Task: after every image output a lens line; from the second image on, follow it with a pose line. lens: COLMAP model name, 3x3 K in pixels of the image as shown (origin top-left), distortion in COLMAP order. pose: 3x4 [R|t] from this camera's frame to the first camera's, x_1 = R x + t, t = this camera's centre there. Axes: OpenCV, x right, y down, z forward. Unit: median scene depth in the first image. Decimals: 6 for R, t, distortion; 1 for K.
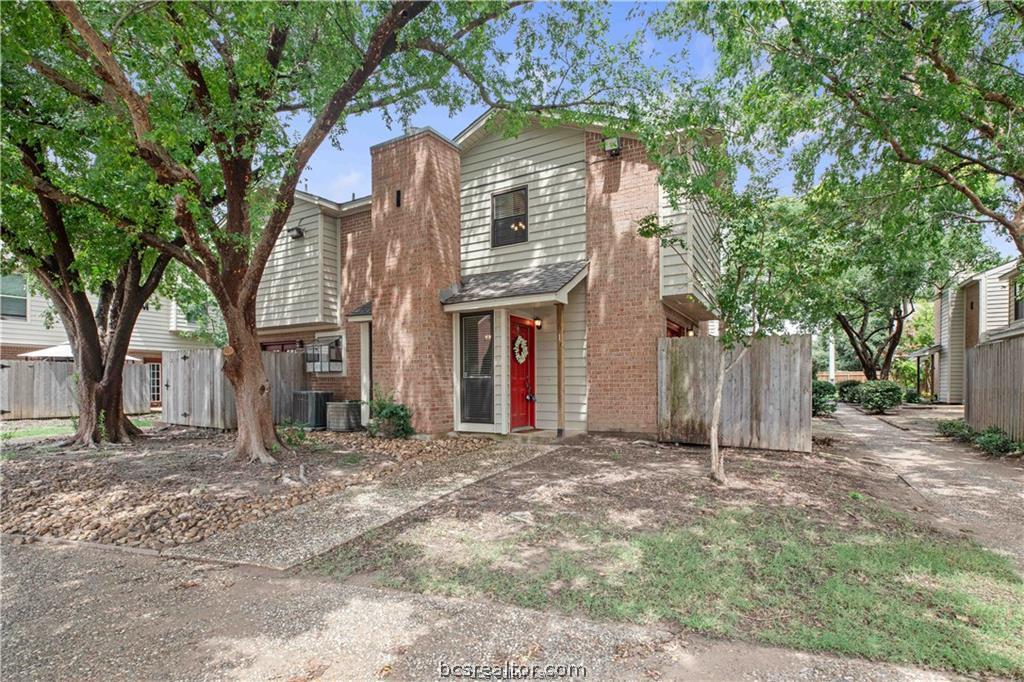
lens RADIAL K [[478.4, 0, 509.5], [0, 478.4, 382.9], [0, 0, 1]] dist [-0.001042, 0.000017]
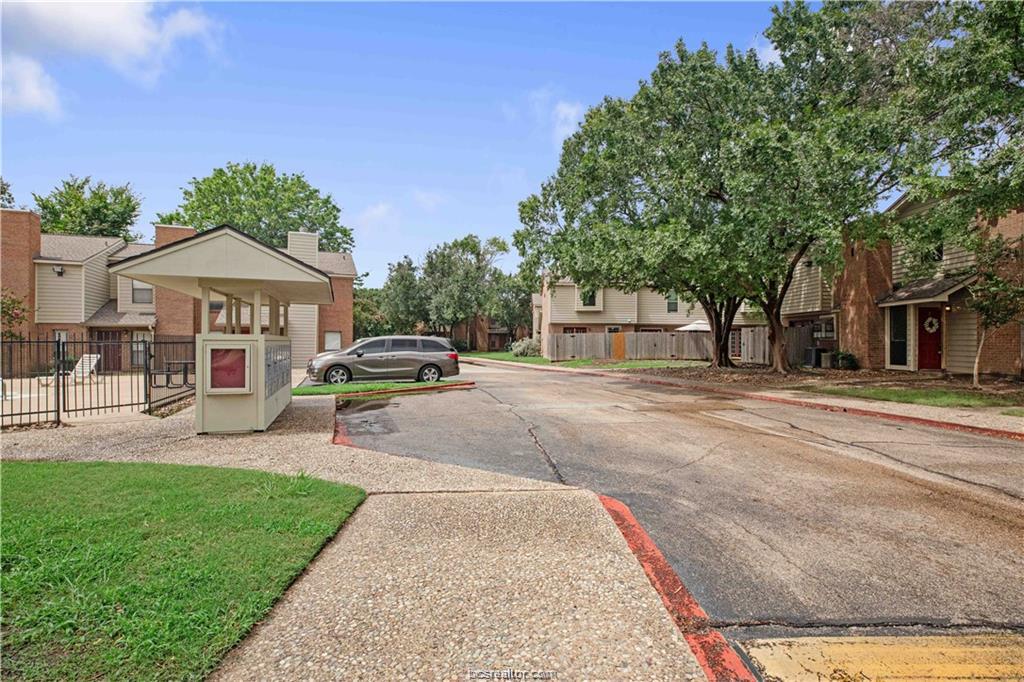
lens RADIAL K [[483.6, 0, 507.7], [0, 483.6, 343.4], [0, 0, 1]] dist [-0.001740, -0.000576]
pose [[0.501306, 0.002722, -0.865266, 0.783124], [-0.000474, 0.999996, 0.002871, -0.005975], [0.865270, -0.001029, 0.501305, -1.251330]]
